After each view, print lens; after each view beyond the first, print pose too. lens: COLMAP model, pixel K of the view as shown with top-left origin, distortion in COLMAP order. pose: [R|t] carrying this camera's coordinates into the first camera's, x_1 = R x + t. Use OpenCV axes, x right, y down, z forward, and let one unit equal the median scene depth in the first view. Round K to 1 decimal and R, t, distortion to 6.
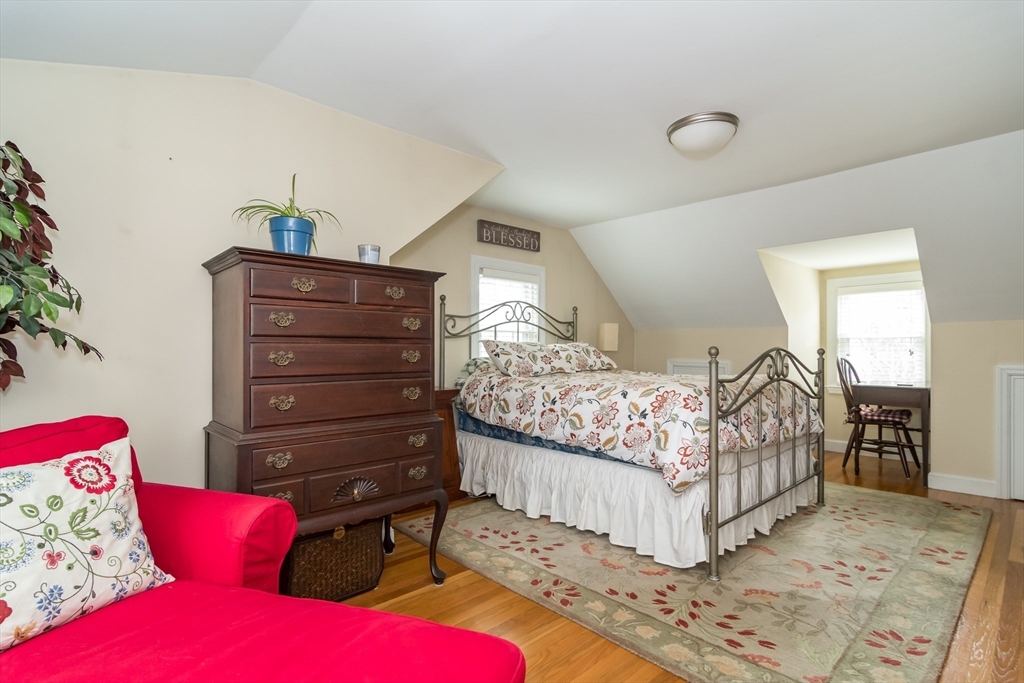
lens RADIAL K [[498.1, 0, 516.6], [0, 498.1, 348.4], [0, 0, 1]] dist [-0.002006, 0.001873]
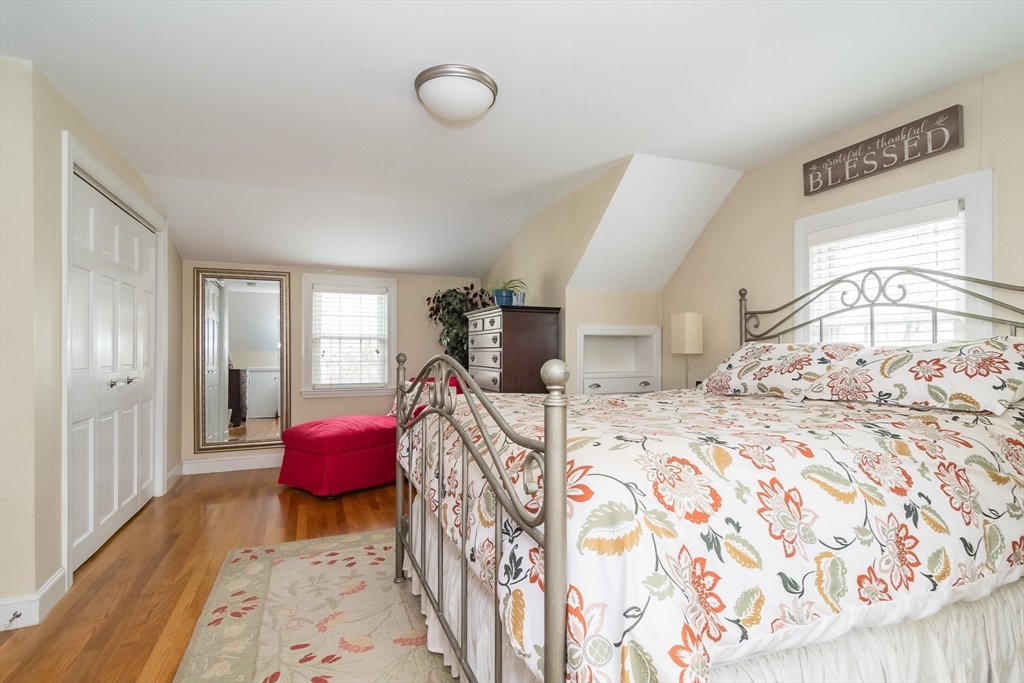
lens RADIAL K [[498.1, 0, 516.8], [0, 498.1, 344.1], [0, 0, 1]] dist [-0.002006, 0.001873]
pose [[-0.354859, -0.014525, -0.934807, 0.684859], [0.000732, 0.999875, -0.015814, -0.002749], [0.934920, -0.006296, -0.354804, 0.855708]]
